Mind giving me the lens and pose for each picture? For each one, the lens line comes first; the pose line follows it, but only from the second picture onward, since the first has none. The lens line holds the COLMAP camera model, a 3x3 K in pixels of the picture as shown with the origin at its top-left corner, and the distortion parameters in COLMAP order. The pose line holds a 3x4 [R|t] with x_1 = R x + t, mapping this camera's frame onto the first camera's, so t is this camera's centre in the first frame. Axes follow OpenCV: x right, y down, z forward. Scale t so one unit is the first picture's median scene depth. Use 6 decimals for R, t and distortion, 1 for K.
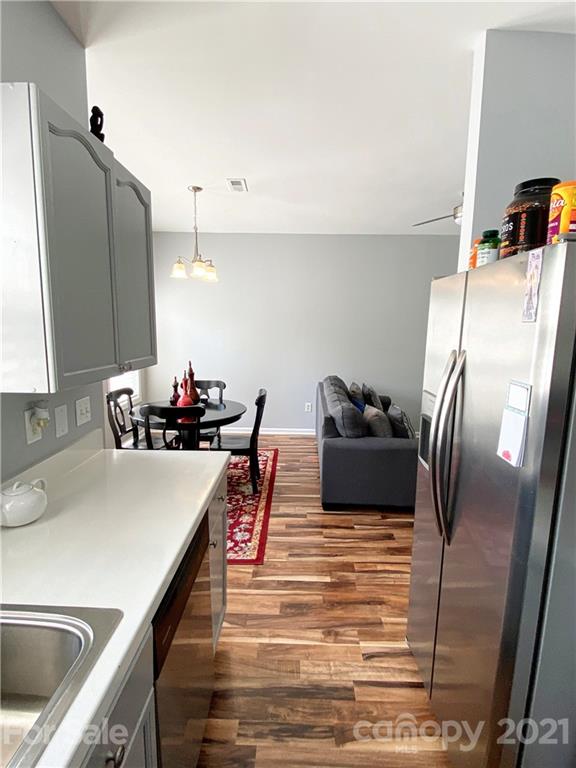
lens RADIAL K [[382.1, 0, 288.0], [0, 382.1, 384.0], [0, 0, 1]] dist [0.070067, -0.055262]
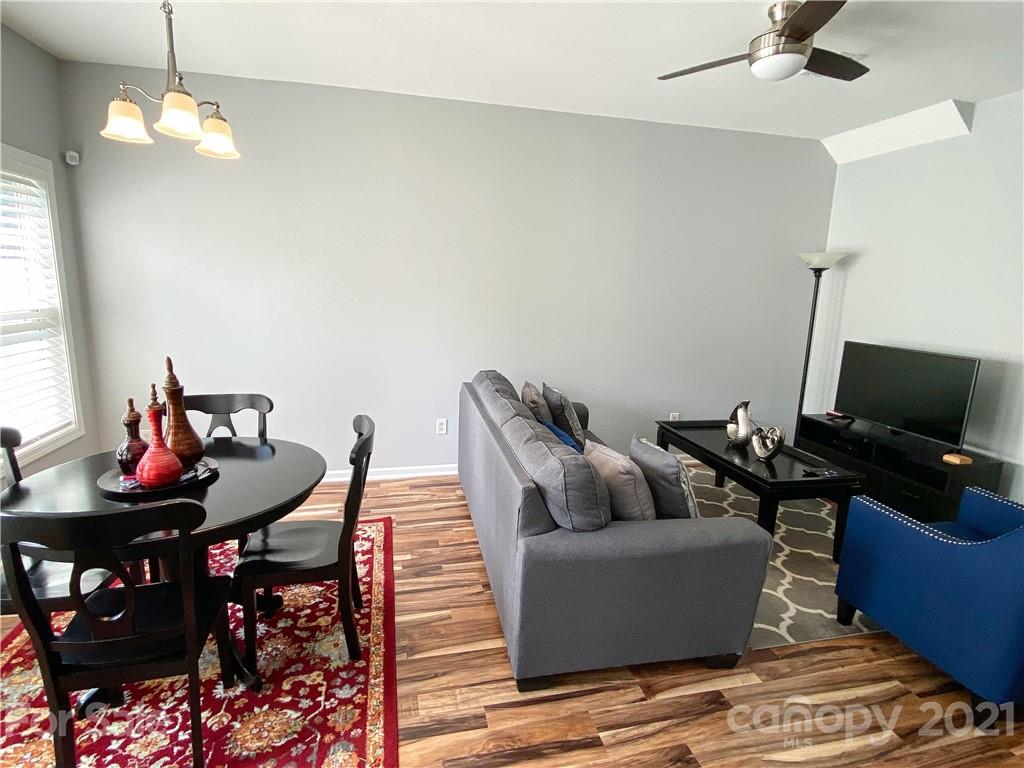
lens RADIAL K [[521.4, 0, 507.6], [0, 521.4, 384.2], [0, 0, 1]] dist [0.022928, -0.022736]
pose [[0.969389, -0.033881, 0.243179, -0.051250], [0.022326, 0.998494, 0.050114, -0.051735], [-0.244511, -0.043151, 0.968686, 0.392324]]
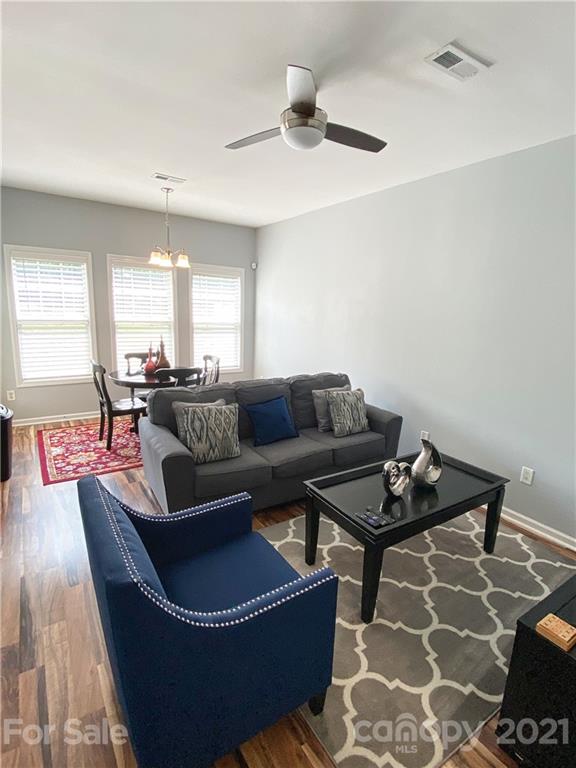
lens RADIAL K [[382.1, 0, 288.0], [0, 382.1, 384.0], [0, 0, 1]] dist [0.070067, -0.055262]
pose [[0.569081, 0.165410, -0.805473, 0.983293], [-0.150287, 0.983981, 0.095888, -0.082145], [0.808431, 0.066484, 0.584824, 0.616088]]
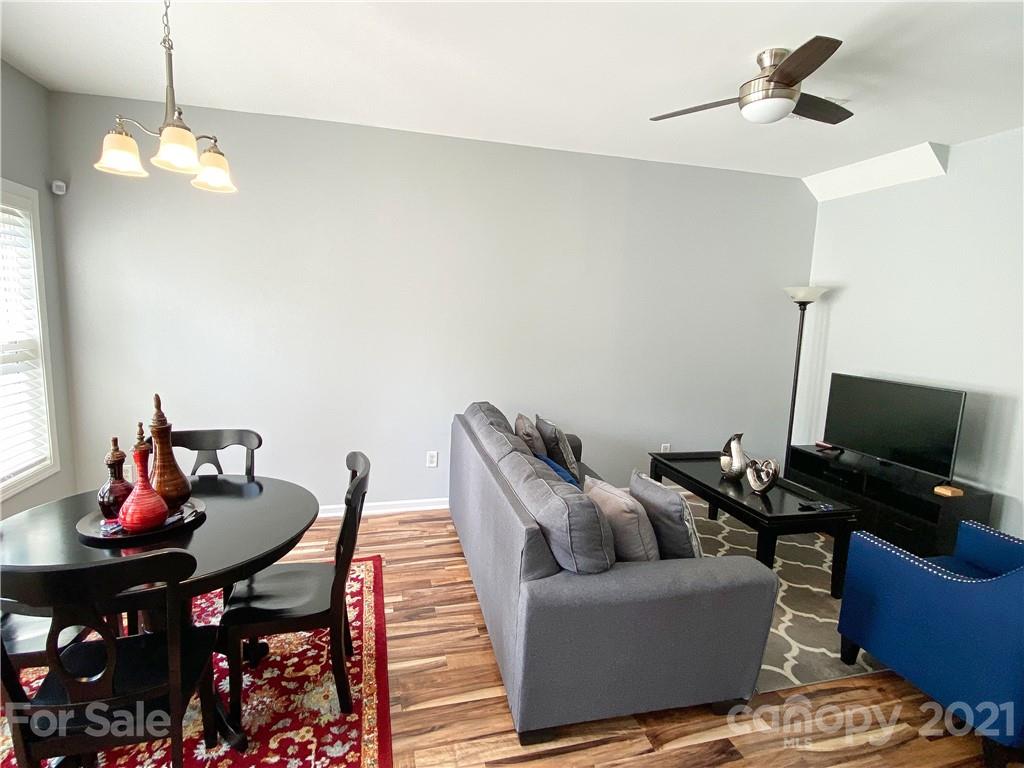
lens RADIAL K [[521.4, 0, 507.6], [0, 521.4, 384.2], [0, 0, 1]] dist [0.022928, -0.022736]
pose [[0.960952, -0.021282, 0.275894, -0.066516], [0.022430, 0.999748, -0.001008, -0.061682], [-0.275803, 0.007157, 0.961188, 0.406652]]
